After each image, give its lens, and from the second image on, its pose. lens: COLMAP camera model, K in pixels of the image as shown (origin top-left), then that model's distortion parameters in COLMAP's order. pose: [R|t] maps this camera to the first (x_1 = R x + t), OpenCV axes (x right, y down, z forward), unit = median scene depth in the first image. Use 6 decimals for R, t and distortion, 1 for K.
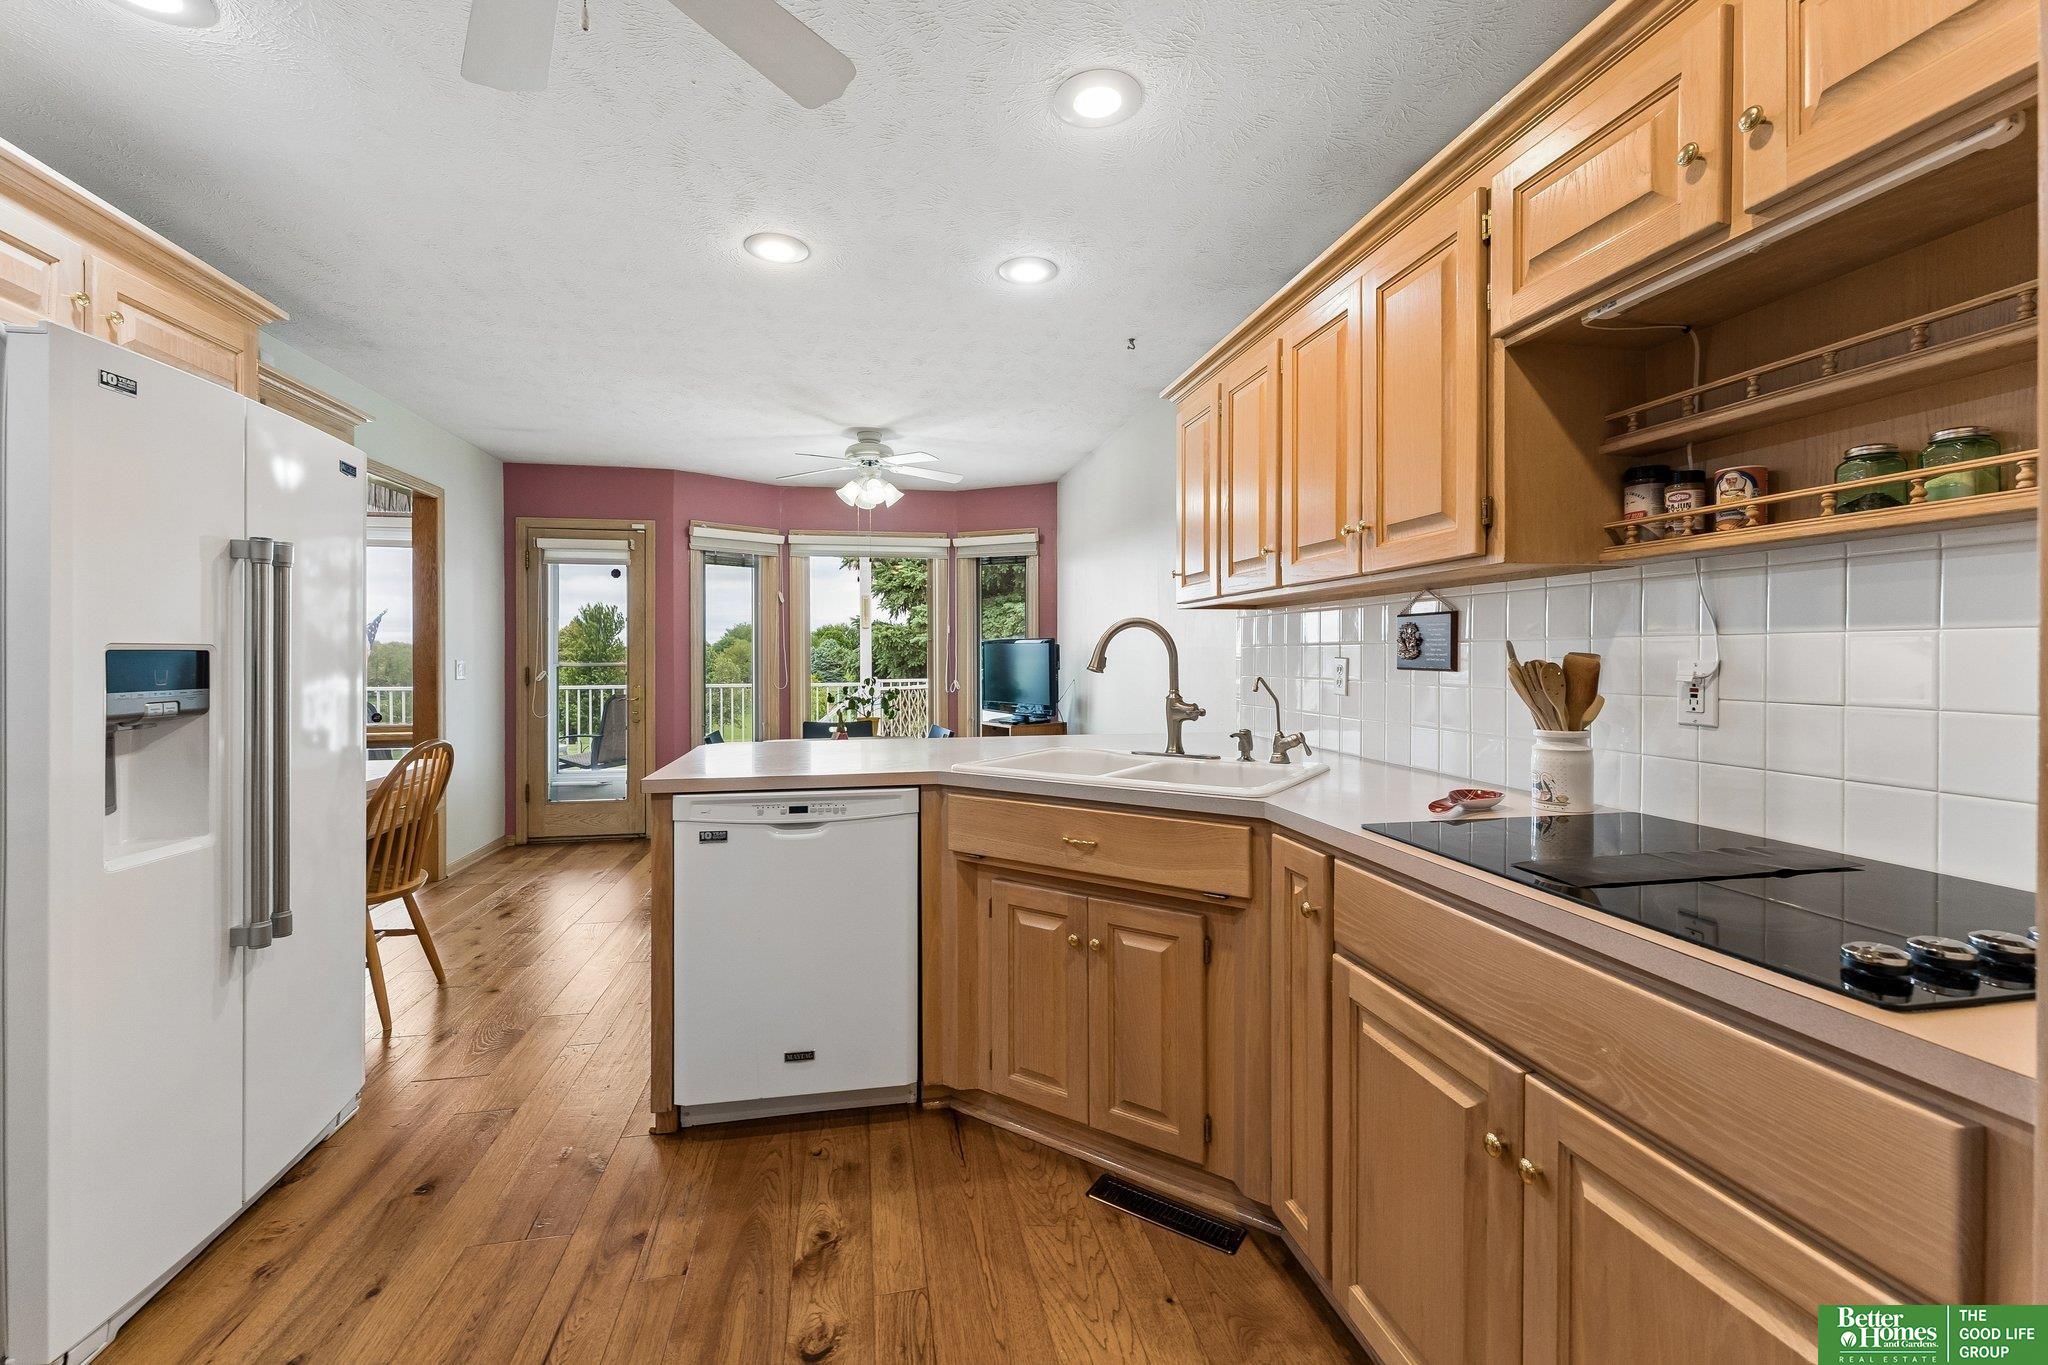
lens RADIAL K [[820.0, 0, 1027.3], [0, 820.0, 662.6], [0, 0, 1]] dist [0.000571, 0.000295]
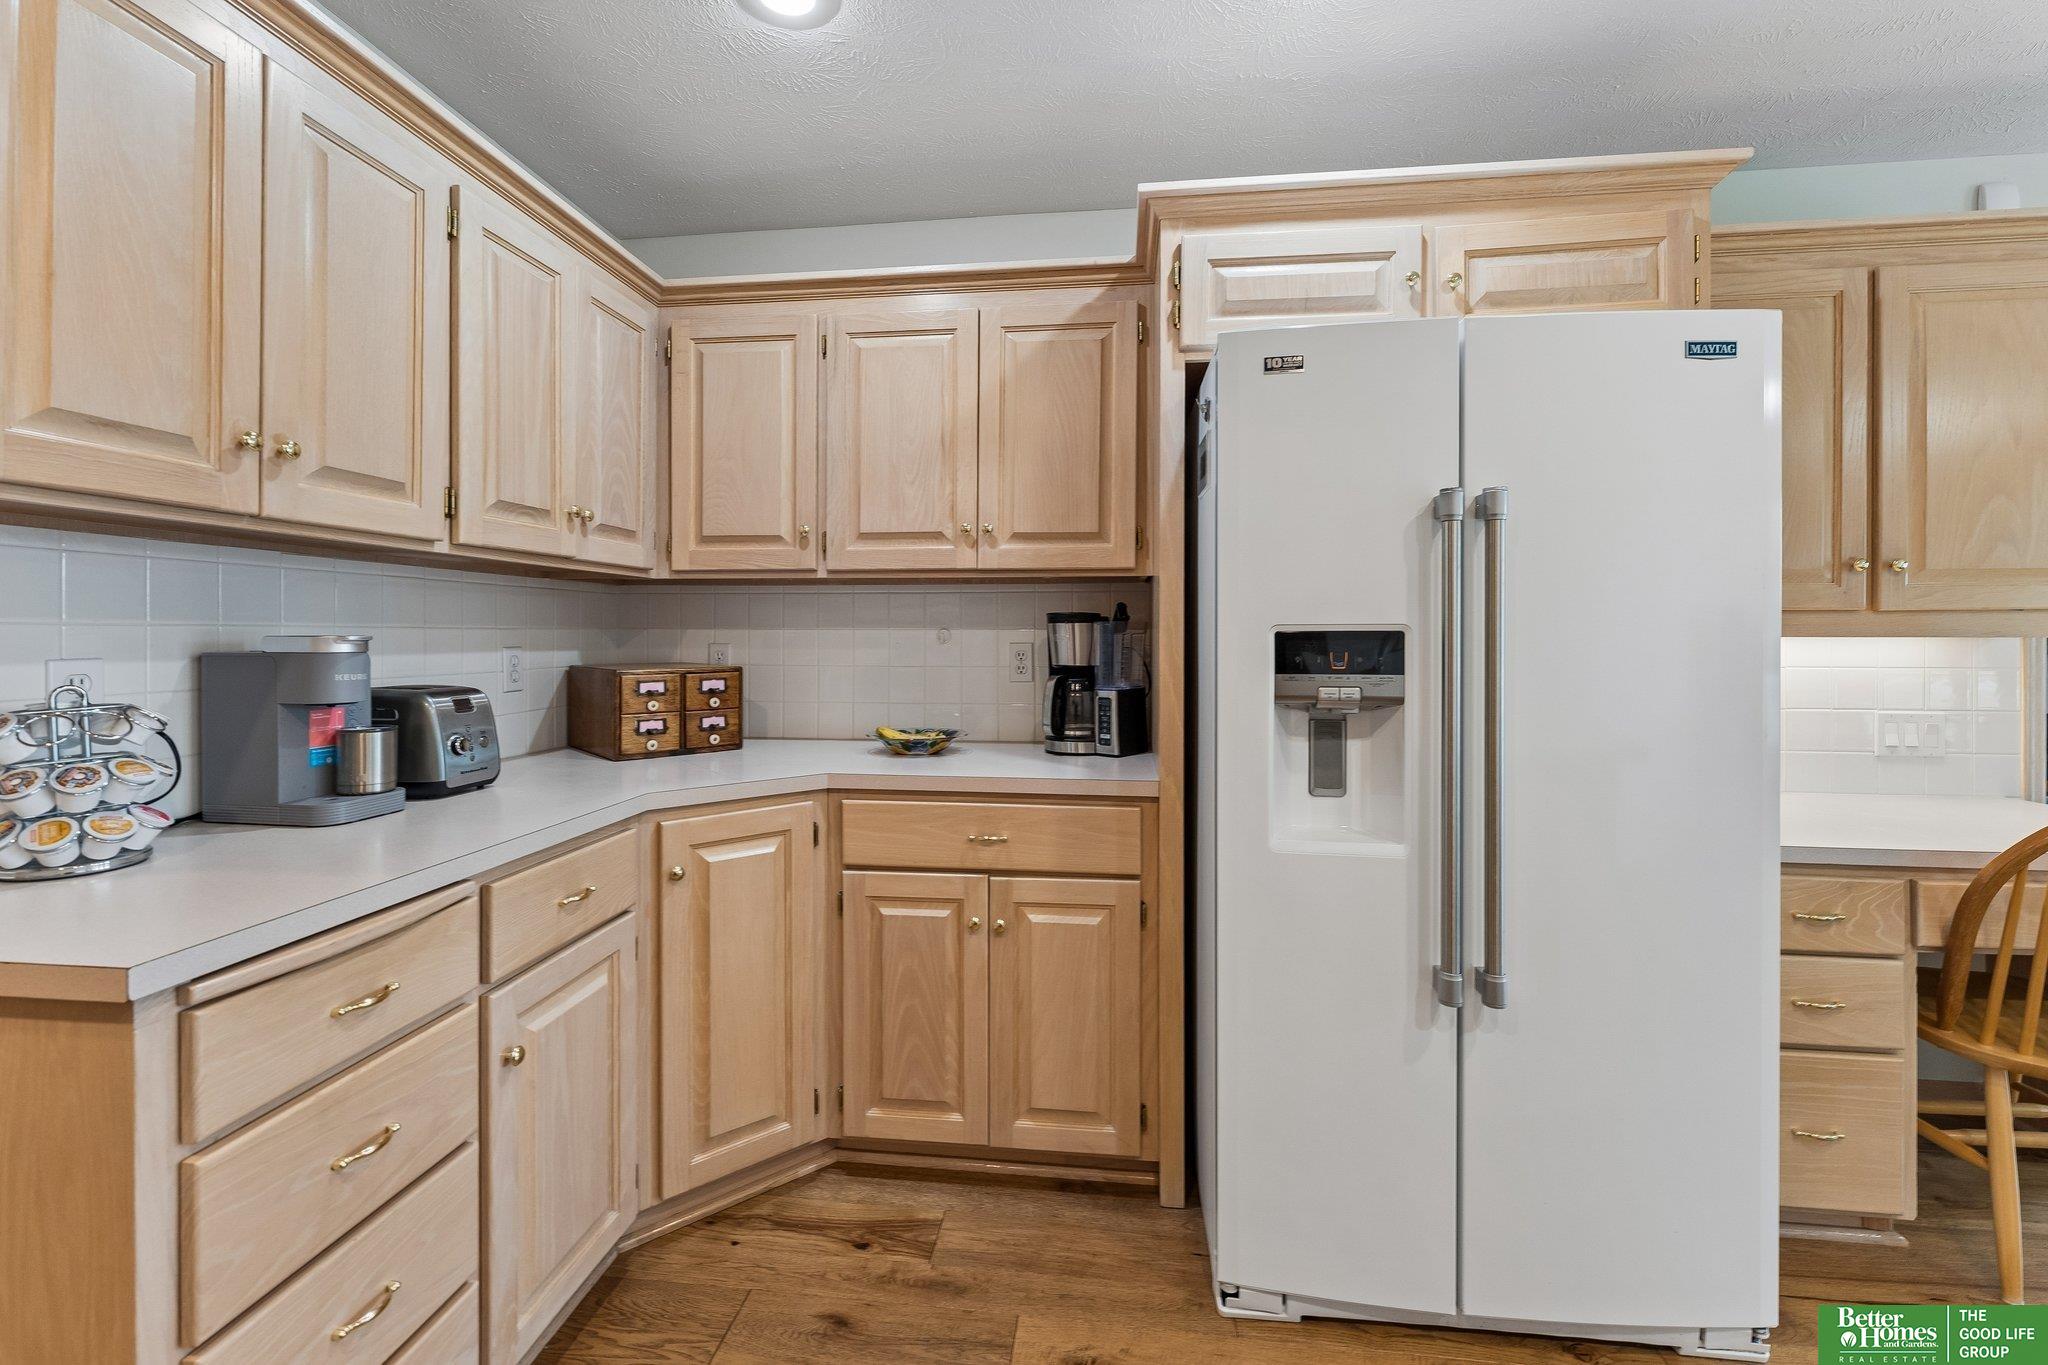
lens RADIAL K [[841.6, 0, 1021.5], [0, 841.6, 634.1], [0, 0, 1]] dist [0.000163, -0.000417]
pose [[-0.319646, 0.000805, -0.947537, -0.030592], [-0.005604, 0.999981, 0.002740, -0.011270], [0.947520, 0.006186, -0.319635, 0.868505]]
